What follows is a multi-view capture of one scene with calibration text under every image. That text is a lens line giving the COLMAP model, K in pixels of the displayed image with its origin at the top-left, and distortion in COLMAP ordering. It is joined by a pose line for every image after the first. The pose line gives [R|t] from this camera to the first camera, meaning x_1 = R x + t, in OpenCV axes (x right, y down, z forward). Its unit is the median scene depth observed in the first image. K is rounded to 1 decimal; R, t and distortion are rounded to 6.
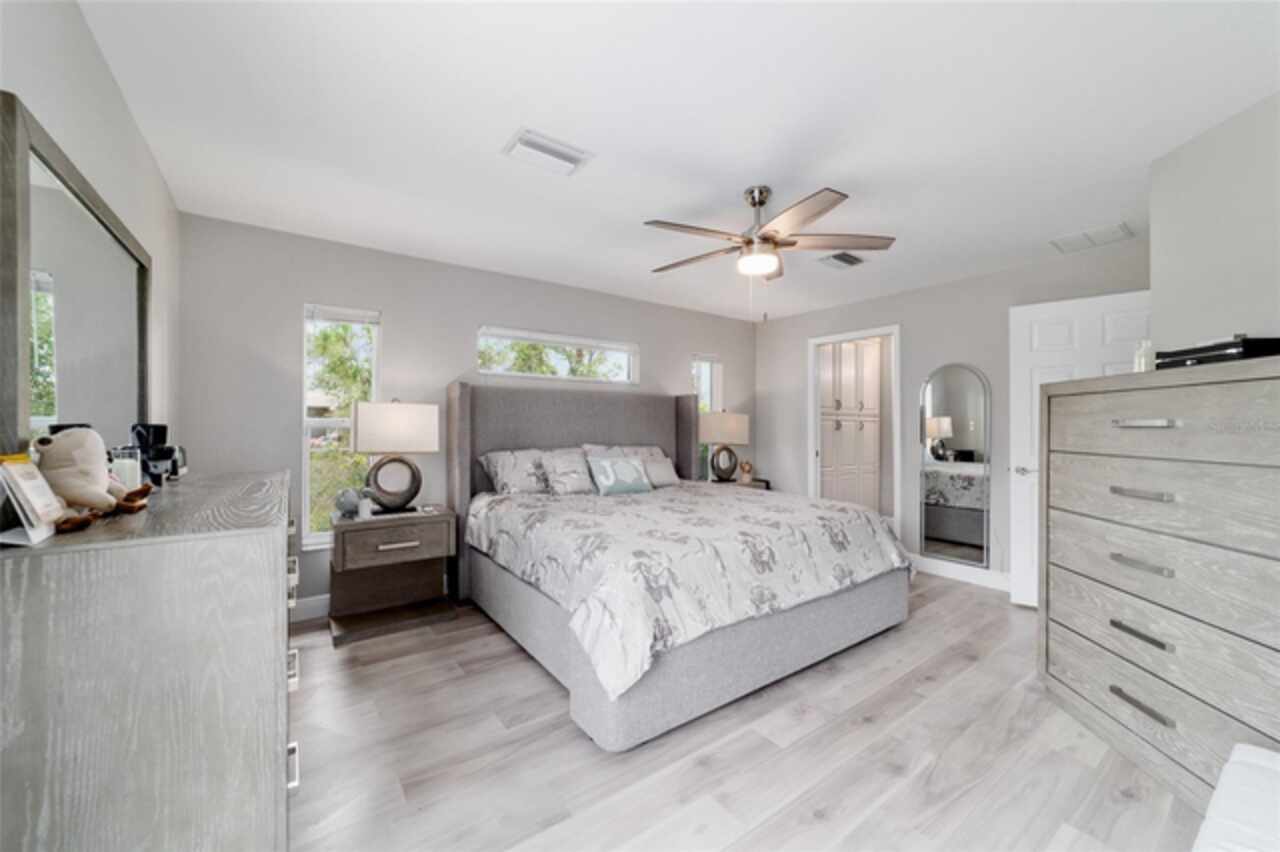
lens RADIAL K [[491.8, 0, 637.1], [0, 491.8, 427.8], [0, 0, 1]] dist [-0.014213, 0.000119]
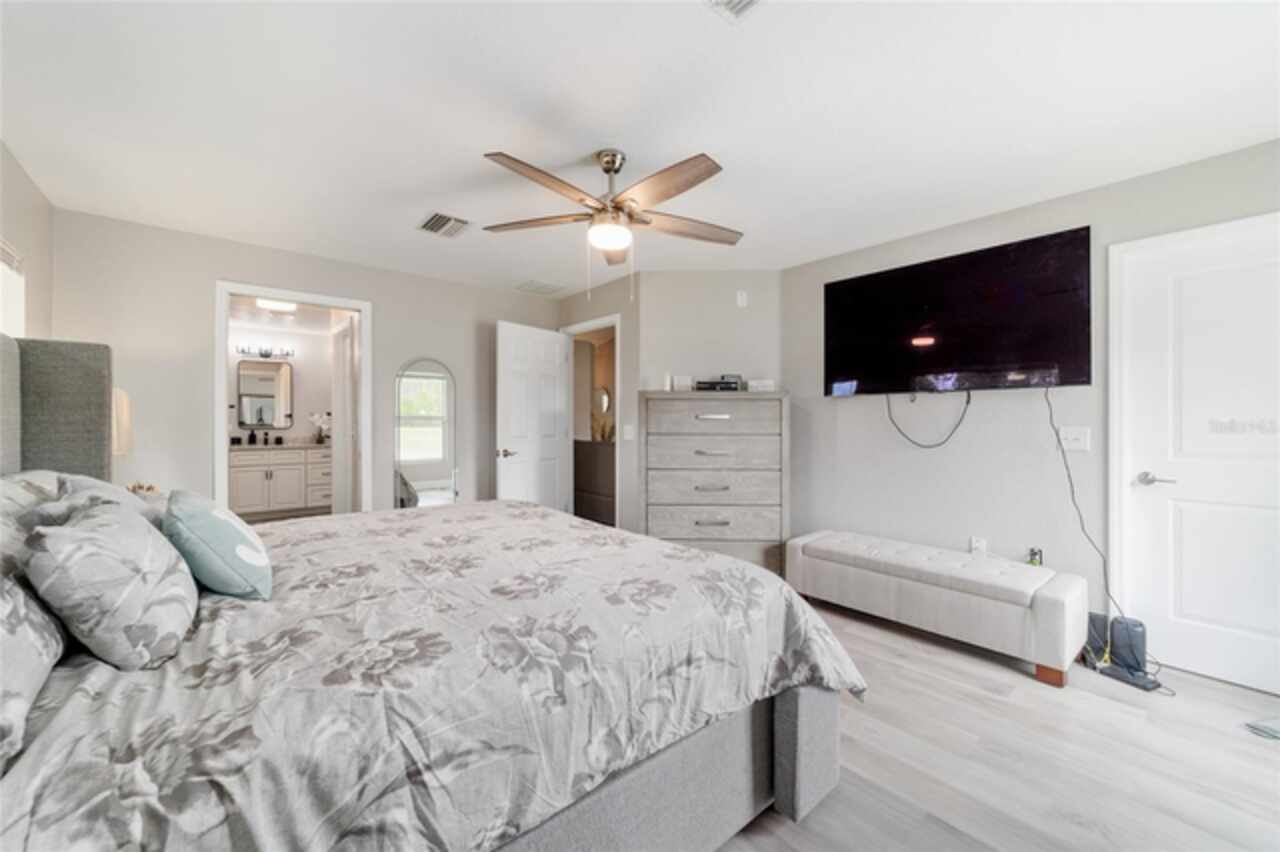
lens RADIAL K [[491.8, 0, 635.0], [0, 491.8, 418.6], [0, 0, 1]] dist [-0.017027, 0.007693]
pose [[-0.072245, -0.001180, 0.997386, -0.814901], [-0.000710, 0.999999, 0.001132, -0.004310], [-0.997387, -0.000626, -0.072246, 1.257330]]
